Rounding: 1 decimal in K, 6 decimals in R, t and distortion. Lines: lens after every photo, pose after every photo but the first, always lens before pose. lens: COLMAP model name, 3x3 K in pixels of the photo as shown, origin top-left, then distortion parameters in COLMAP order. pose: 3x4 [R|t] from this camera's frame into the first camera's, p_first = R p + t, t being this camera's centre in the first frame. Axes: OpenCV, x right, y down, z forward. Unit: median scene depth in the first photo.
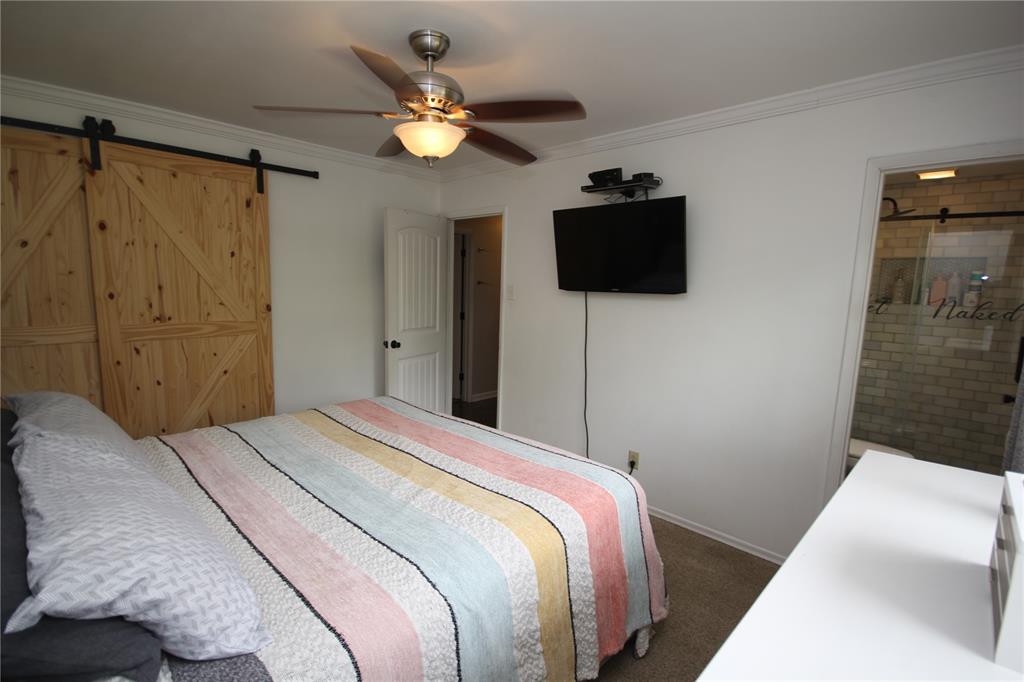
lens RADIAL K [[471.6, 0, 515.8], [0, 471.6, 340.3], [0, 0, 1]] dist [0.000375, -0.007571]
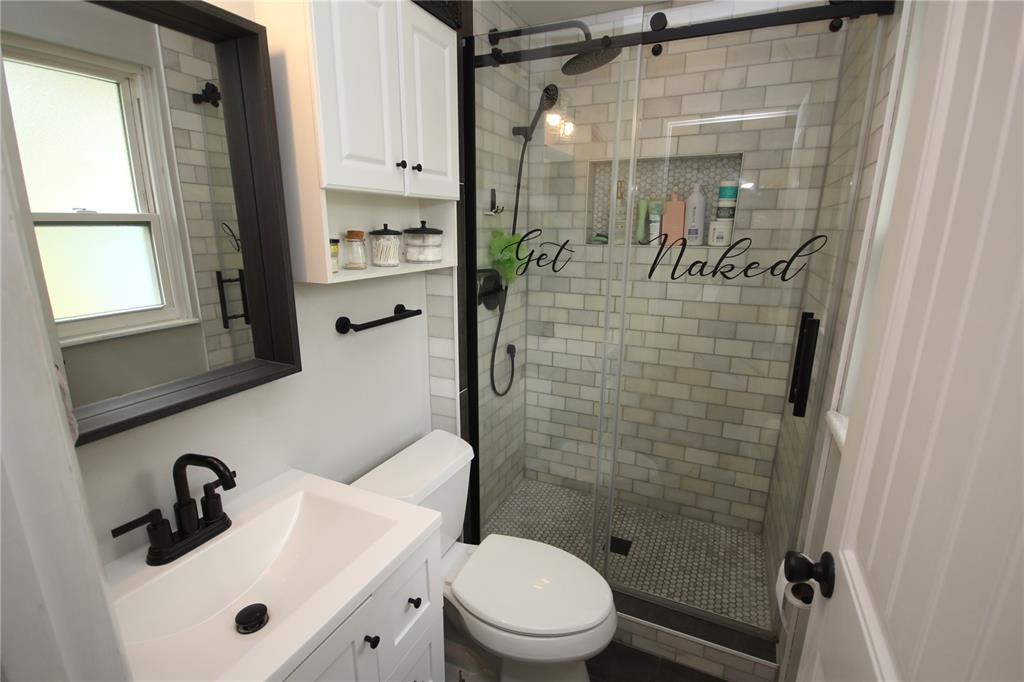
lens RADIAL K [[471.6, 0, 511.5], [0, 471.6, 337.5], [0, 0, 1]] dist [0.000375, -0.007571]
pose [[0.943076, -0.101791, 0.316616, 0.532351], [0.066748, 0.990570, 0.119648, -0.046321], [-0.325809, -0.091703, 0.940978, 0.525396]]
